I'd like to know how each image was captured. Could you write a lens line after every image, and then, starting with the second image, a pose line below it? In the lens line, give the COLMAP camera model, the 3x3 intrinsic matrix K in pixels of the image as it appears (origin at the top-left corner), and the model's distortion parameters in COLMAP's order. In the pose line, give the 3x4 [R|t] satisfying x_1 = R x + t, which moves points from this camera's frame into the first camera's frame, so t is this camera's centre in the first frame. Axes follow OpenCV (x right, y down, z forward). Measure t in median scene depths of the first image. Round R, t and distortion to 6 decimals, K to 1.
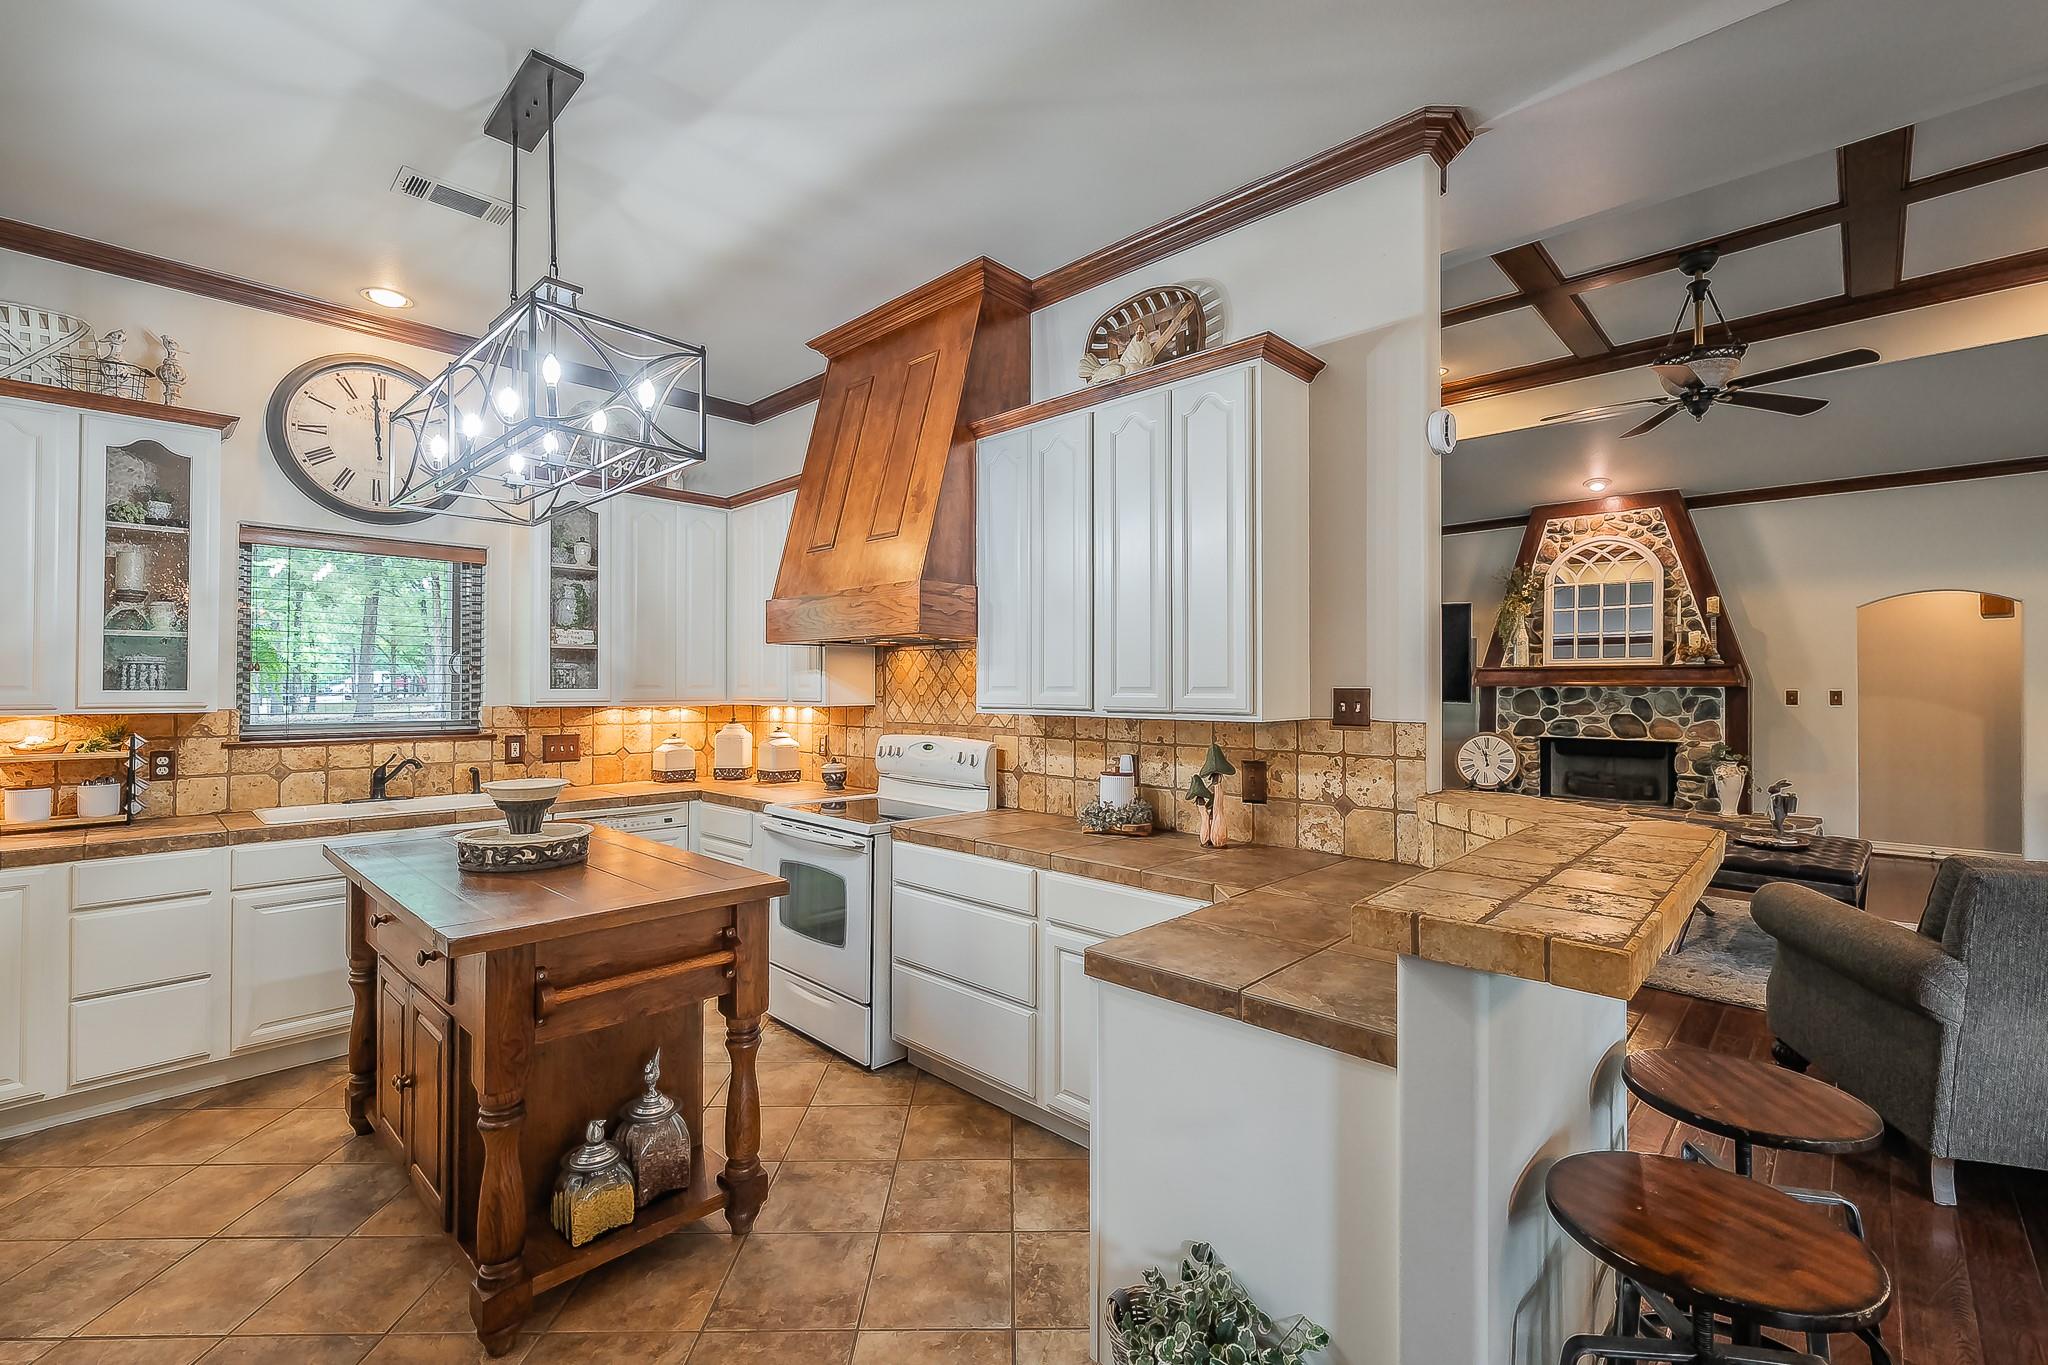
lens RADIAL K [[911.2, 0, 1007.8], [0, 911.2, 676.5], [0, 0, 1]] dist [-0.003005, -0.000188]
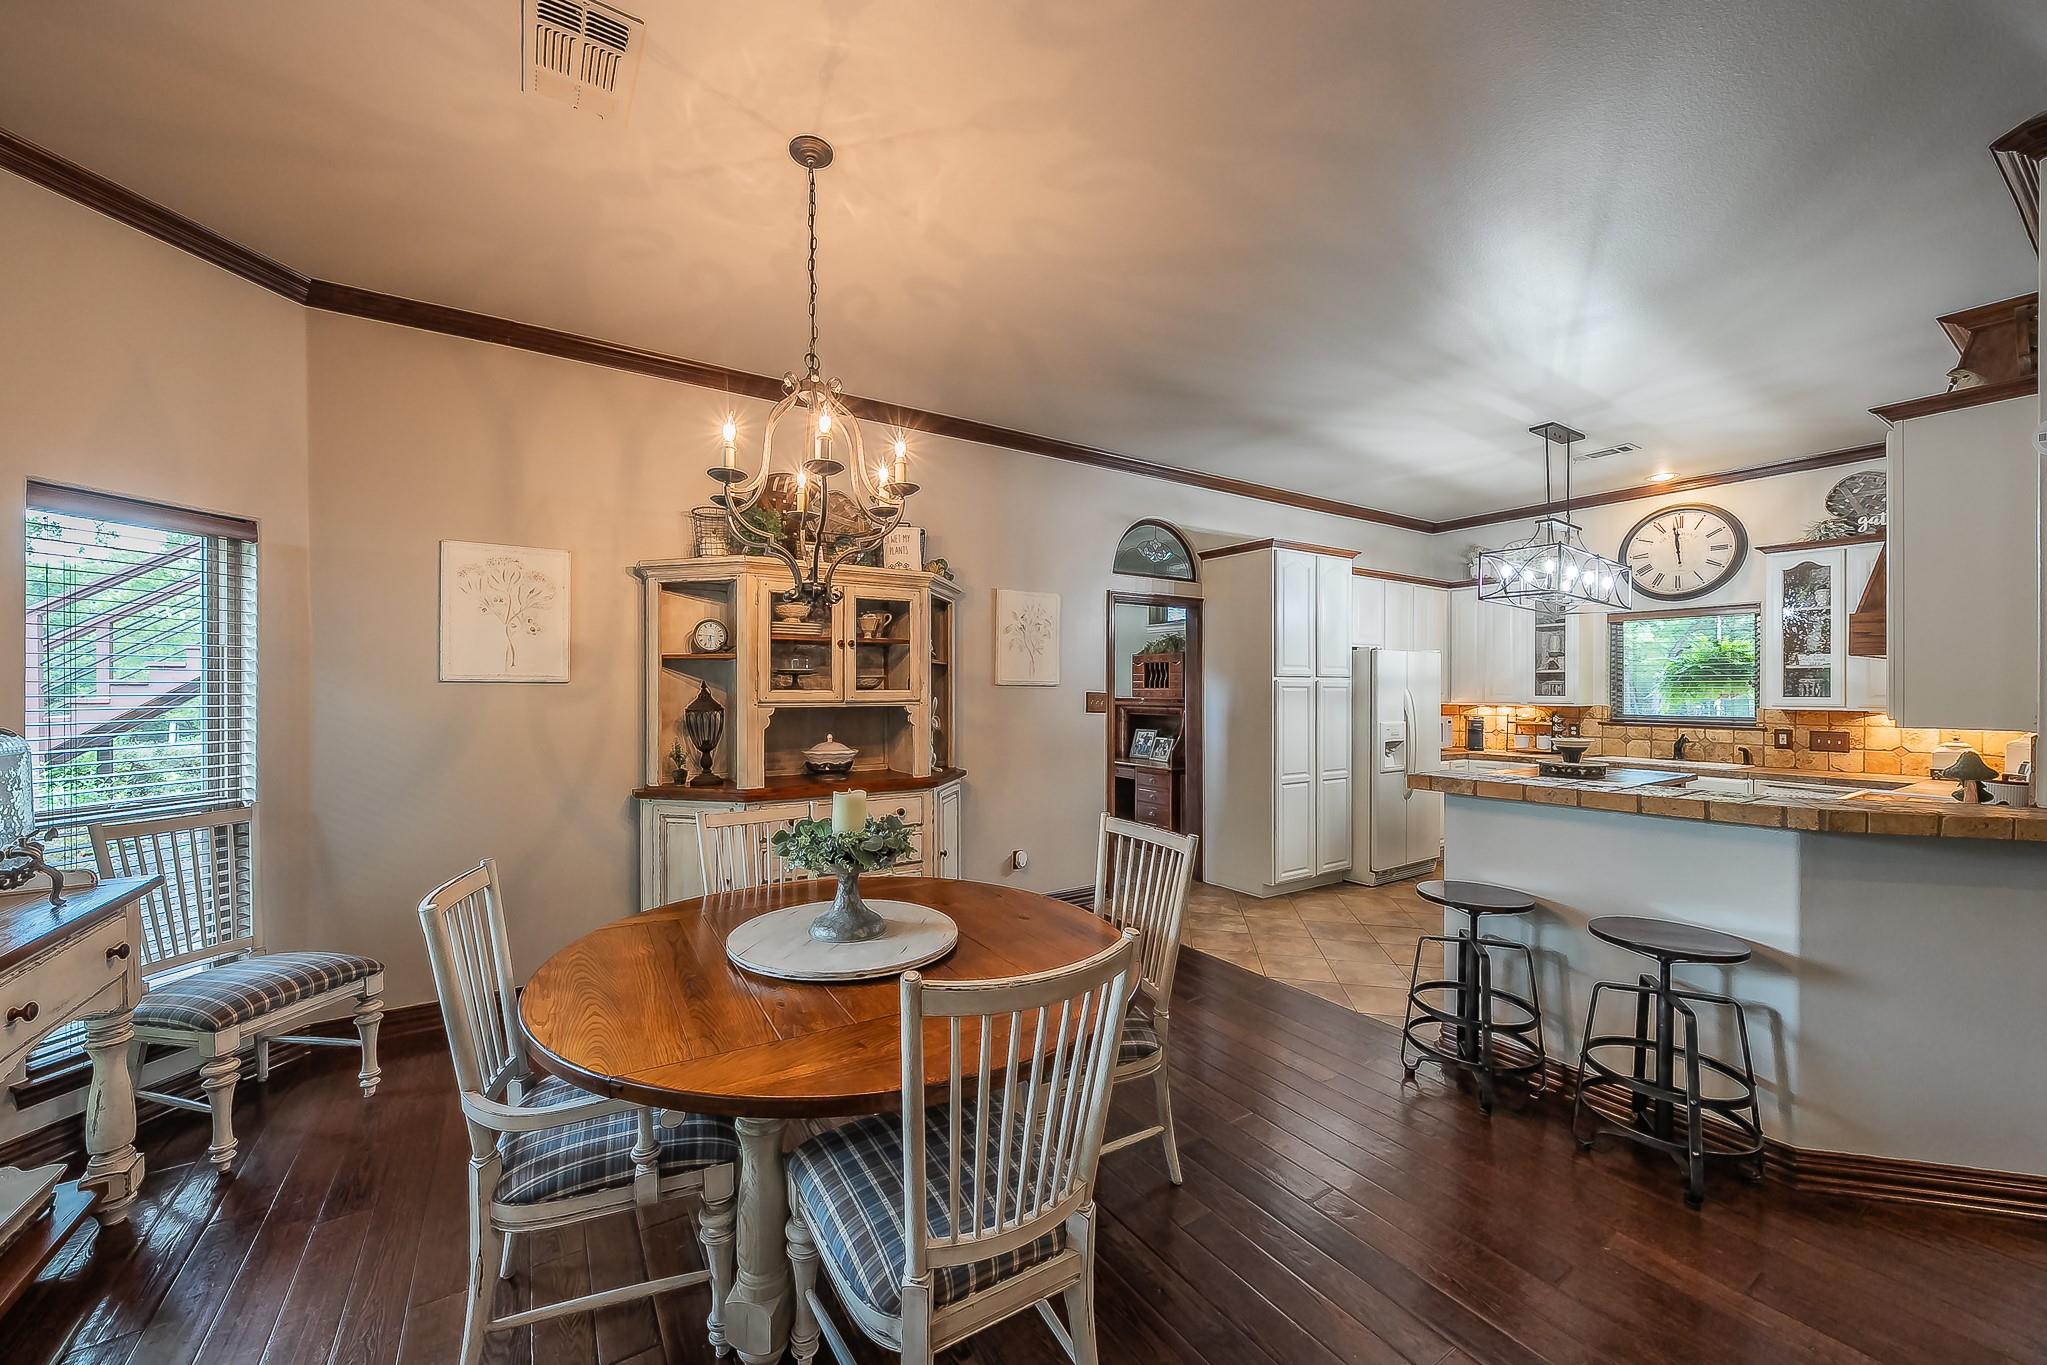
lens RADIAL K [[785.3, 0, 1018.1], [0, 785.3, 688.9], [0, 0, 1]] dist [-0.001668, -0.000015]
pose [[-0.190582, -0.006544, -0.981650, 0.997113], [-0.000534, 0.999978, -0.006562, 0.010234], [0.981671, -0.000726, -0.190581, 0.046662]]
